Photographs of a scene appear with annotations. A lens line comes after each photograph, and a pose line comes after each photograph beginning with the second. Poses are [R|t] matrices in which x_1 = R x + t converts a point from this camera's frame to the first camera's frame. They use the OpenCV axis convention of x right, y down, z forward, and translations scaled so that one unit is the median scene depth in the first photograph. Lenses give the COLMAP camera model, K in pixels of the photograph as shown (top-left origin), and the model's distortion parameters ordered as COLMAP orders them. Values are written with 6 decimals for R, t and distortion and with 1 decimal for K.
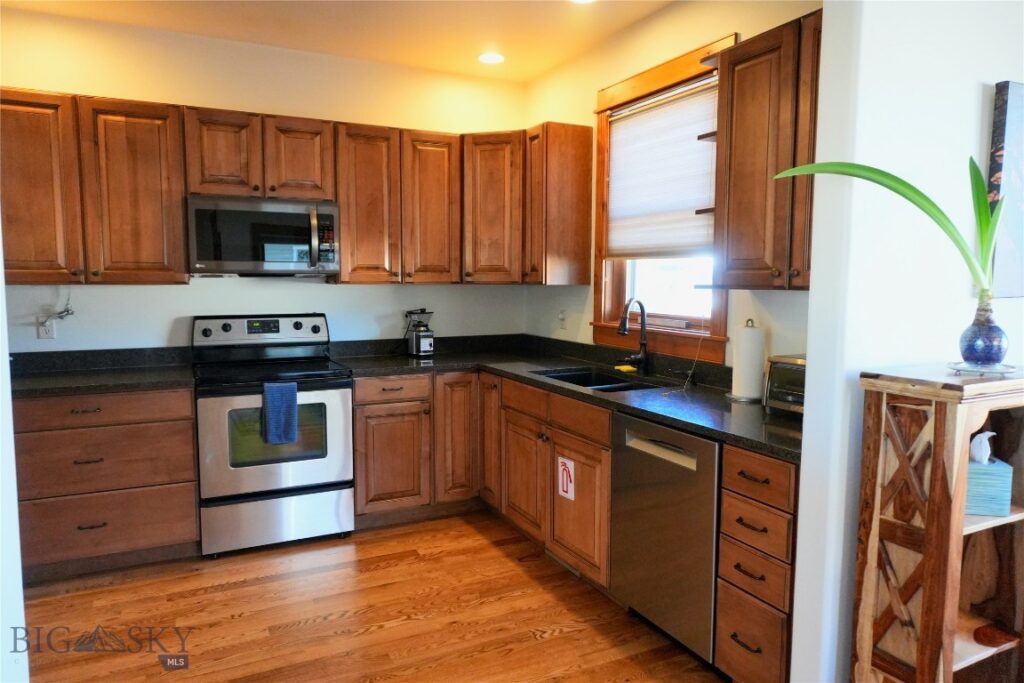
lens RADIAL K [[680.5, 0, 514.2], [0, 680.5, 341.7], [0, 0, 1]] dist [-0.003962, 0.001908]
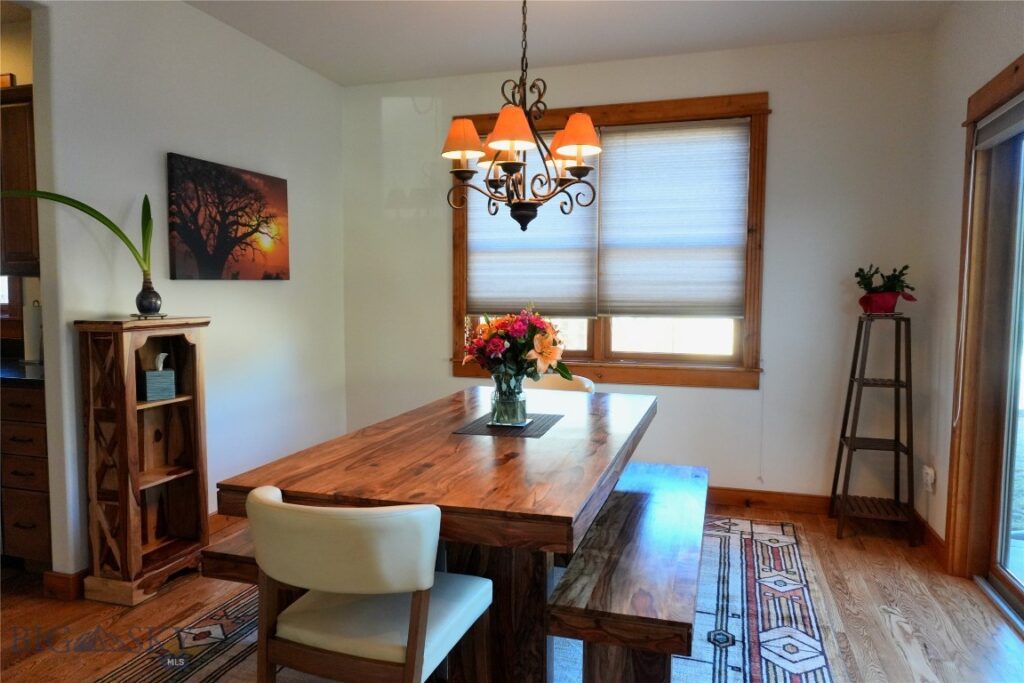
lens RADIAL K [[680.5, 0, 513.6], [0, 680.5, 341.1], [0, 0, 1]] dist [-0.003962, 0.001908]
pose [[0.691006, -0.052883, 0.720912, 0.030545], [0.065410, 0.997803, 0.010499, 0.073385], [-0.719884, 0.039900, 0.692947, -0.448328]]
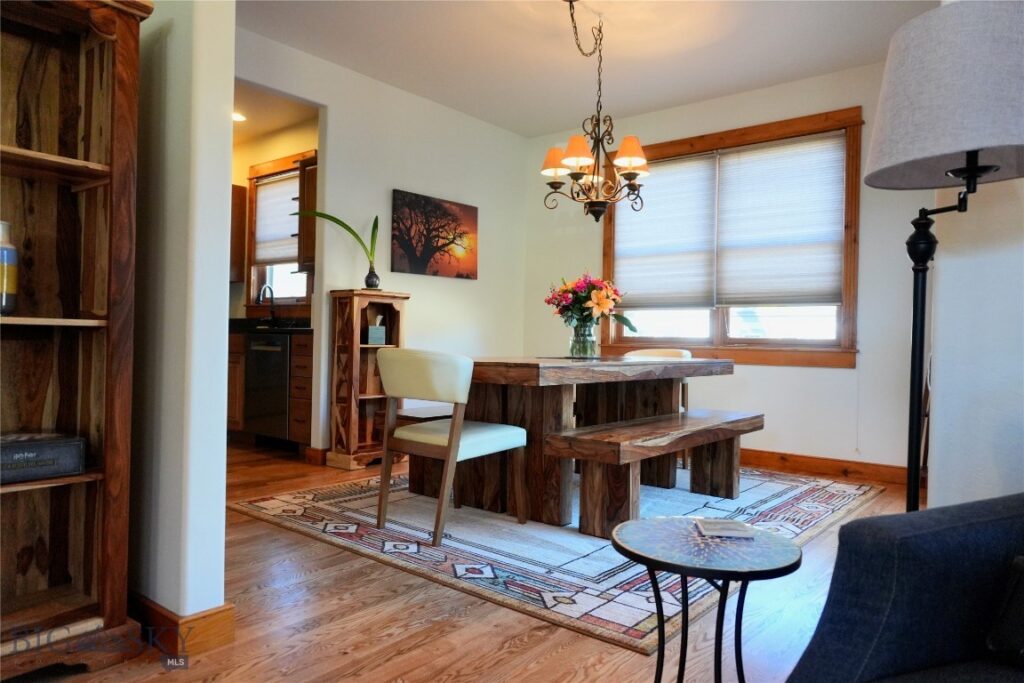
lens RADIAL K [[680.5, 0, 513.7], [0, 680.5, 339.6], [0, 0, 1]] dist [-0.003962, 0.001908]
pose [[0.910507, 0.013770, 0.413263, 0.032816], [0.022415, 0.996332, -0.082584, 0.239352], [-0.412885, 0.084456, 0.906859, -0.861934]]
